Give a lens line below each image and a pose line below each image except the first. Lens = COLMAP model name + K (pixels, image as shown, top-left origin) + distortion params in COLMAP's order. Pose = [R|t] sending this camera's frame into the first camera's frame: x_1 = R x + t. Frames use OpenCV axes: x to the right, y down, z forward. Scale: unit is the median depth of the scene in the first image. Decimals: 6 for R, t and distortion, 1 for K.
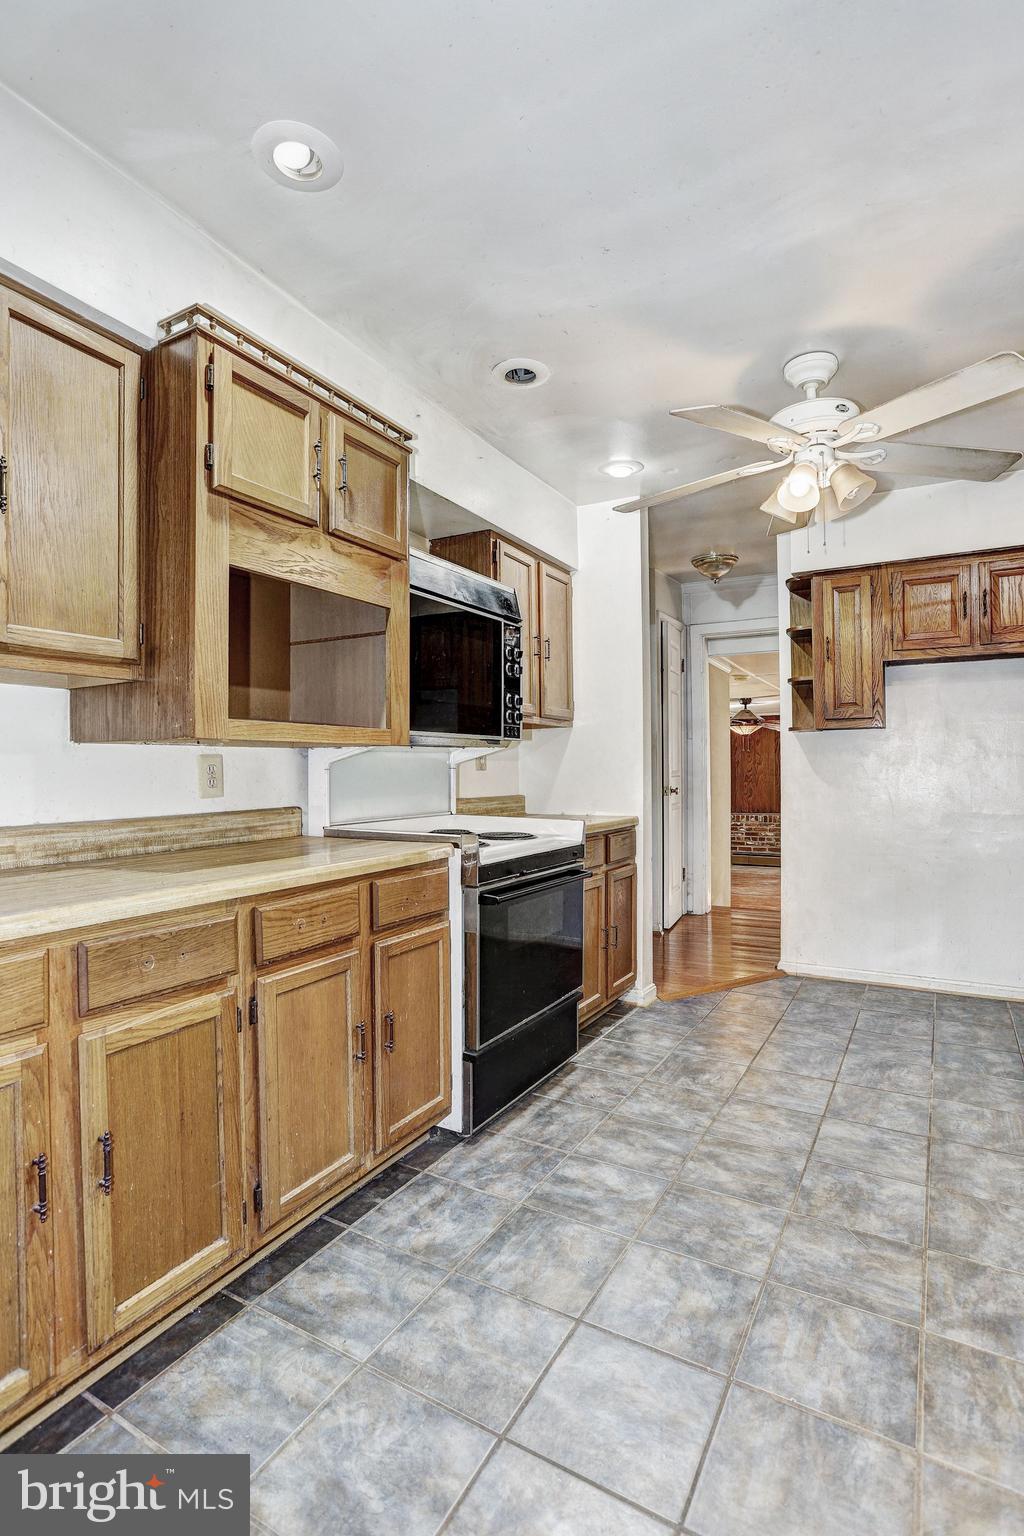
lens RADIAL K [[751.3, 0, 509.5], [0, 751.3, 774.7], [0, 0, 1]] dist [-0.061222, 0.028030]
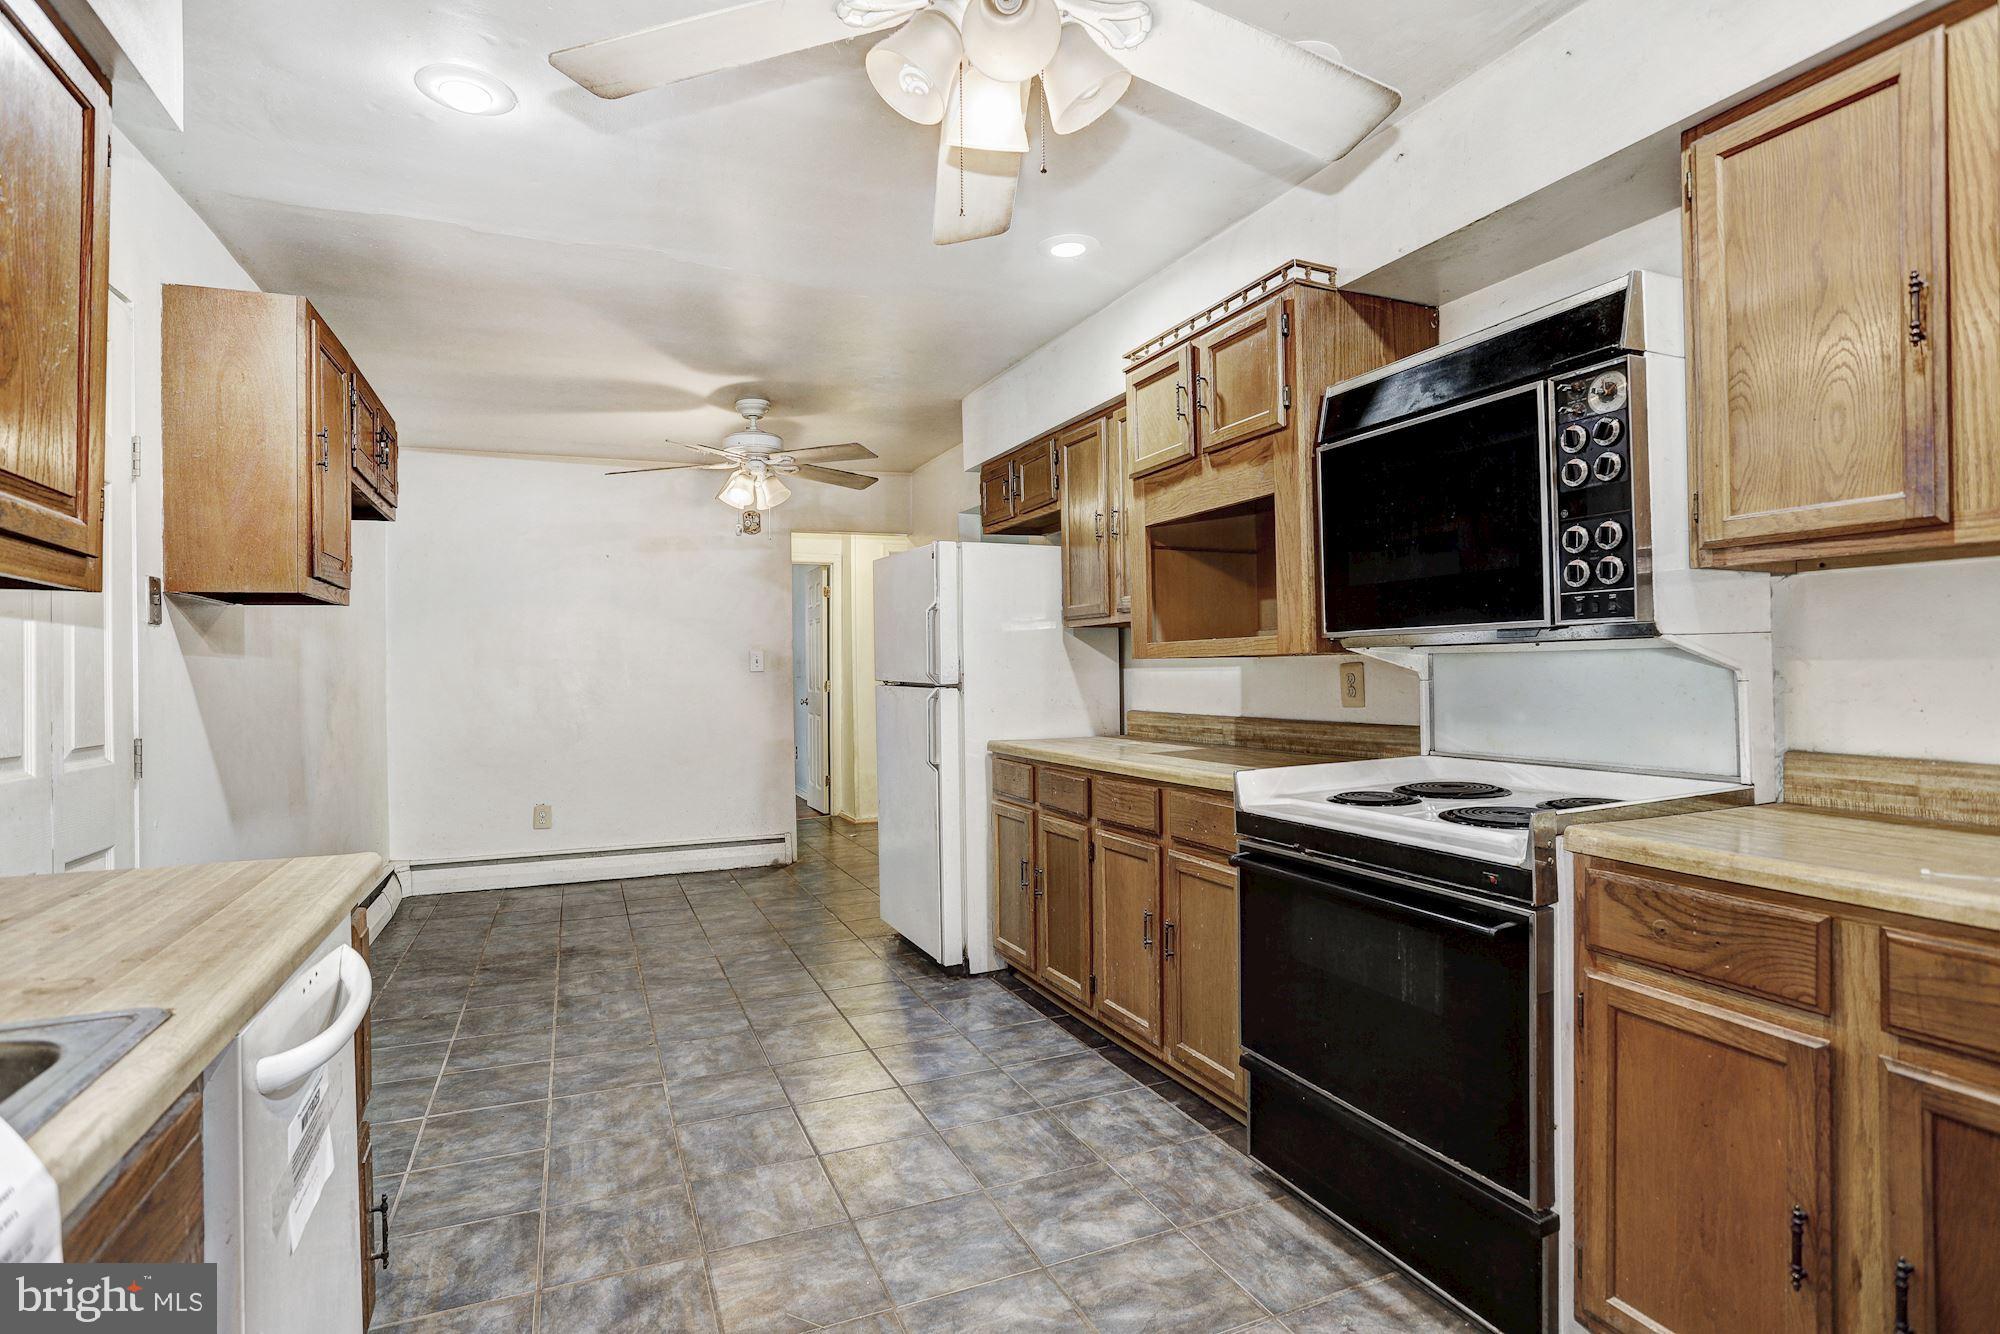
lens RADIAL K [[981.9, 0, 986.2], [0, 981.9, 658.2], [0, 0, 1]] dist [-0.071207, 0.039052]
pose [[-0.601011, 0.004433, -0.799228, 0.995131], [0.011469, 0.999929, -0.003079, -0.038223], [0.799158, -0.011017, -0.601020, 1.516948]]
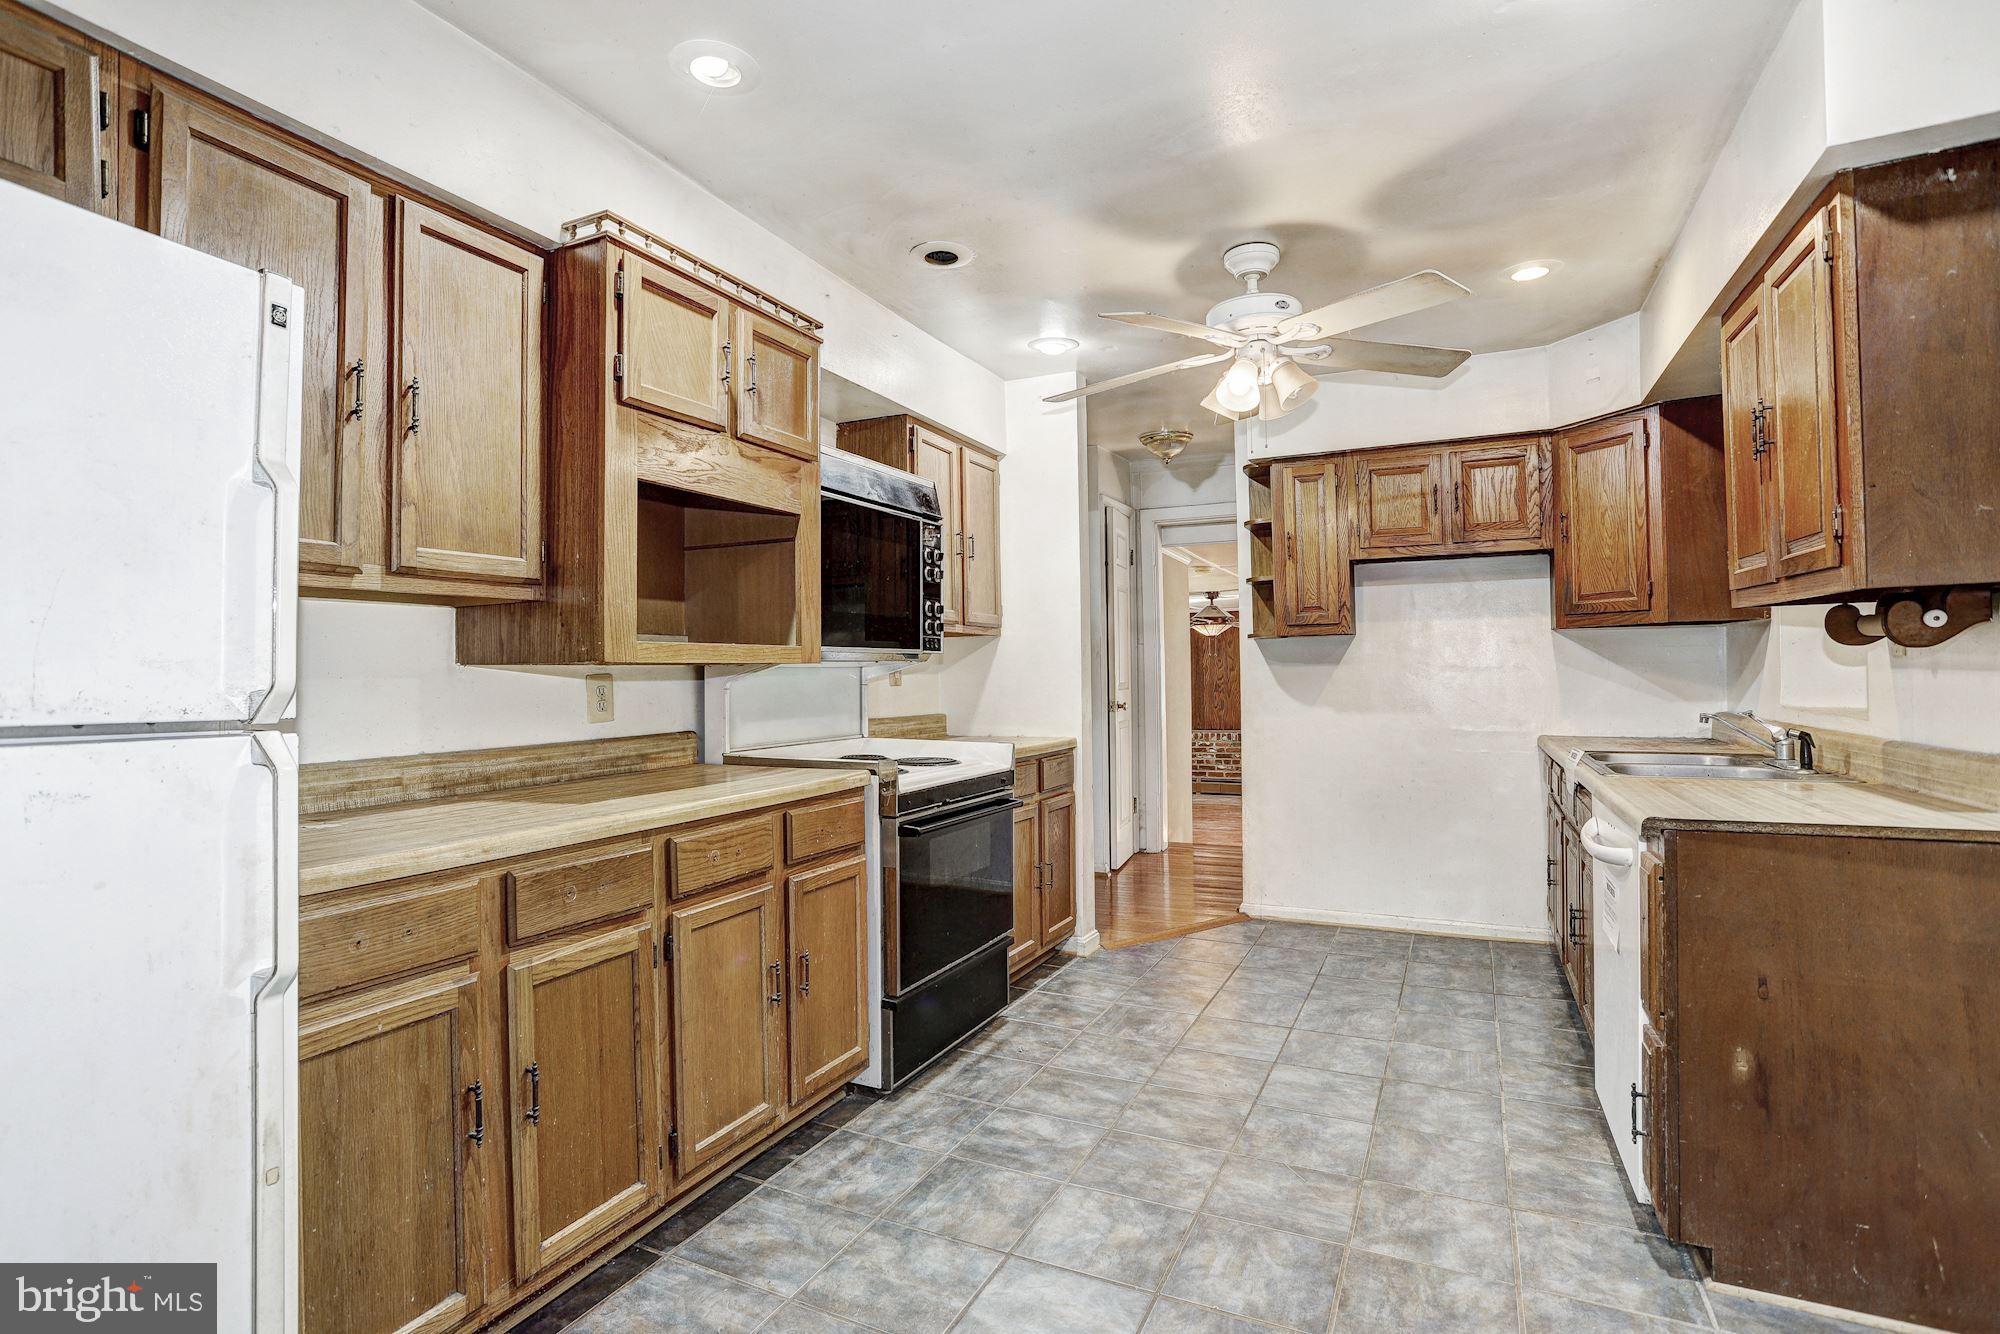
lens RADIAL K [[972.4, 0, 986.9], [0, 972.4, 662.8], [0, 0, 1]] dist [-0.061798, 0.028260]
pose [[0.997836, -0.004529, 0.065600, -0.010868], [0.005800, 0.999799, -0.019193, -0.017500], [-0.065500, 0.019532, 0.997661, -0.213819]]
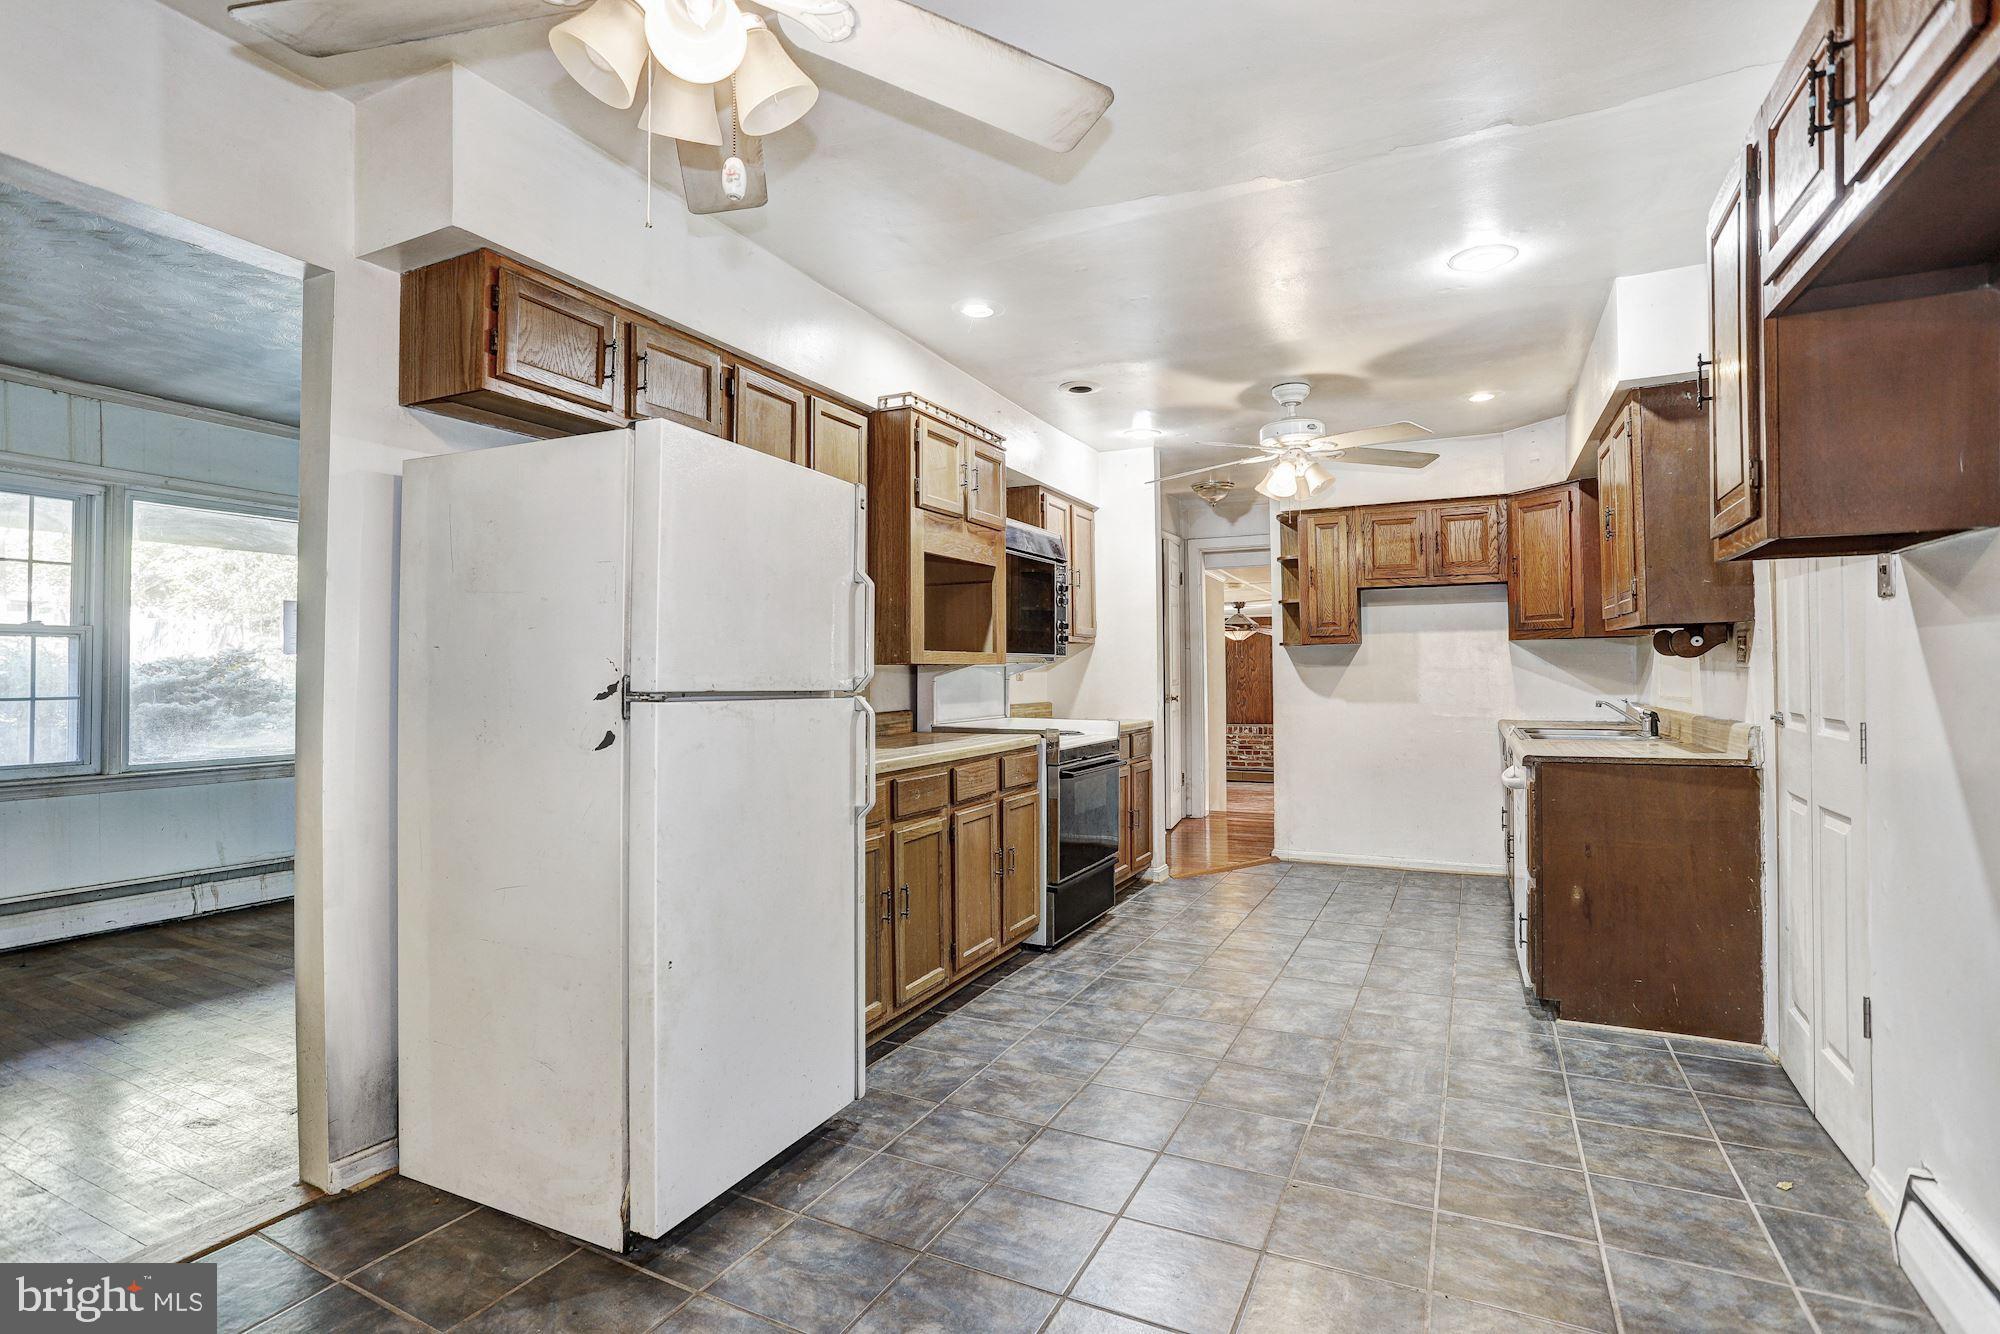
lens RADIAL K [[973.2, 0, 986.5], [0, 973.2, 661.6], [0, 0, 1]] dist [-0.064360, 0.030769]
pose [[0.998467, -0.000603, 0.055338, -0.299273], [0.001698, 0.999804, -0.019746, -0.009539], [-0.055315, 0.019809, 0.998272, -0.874803]]
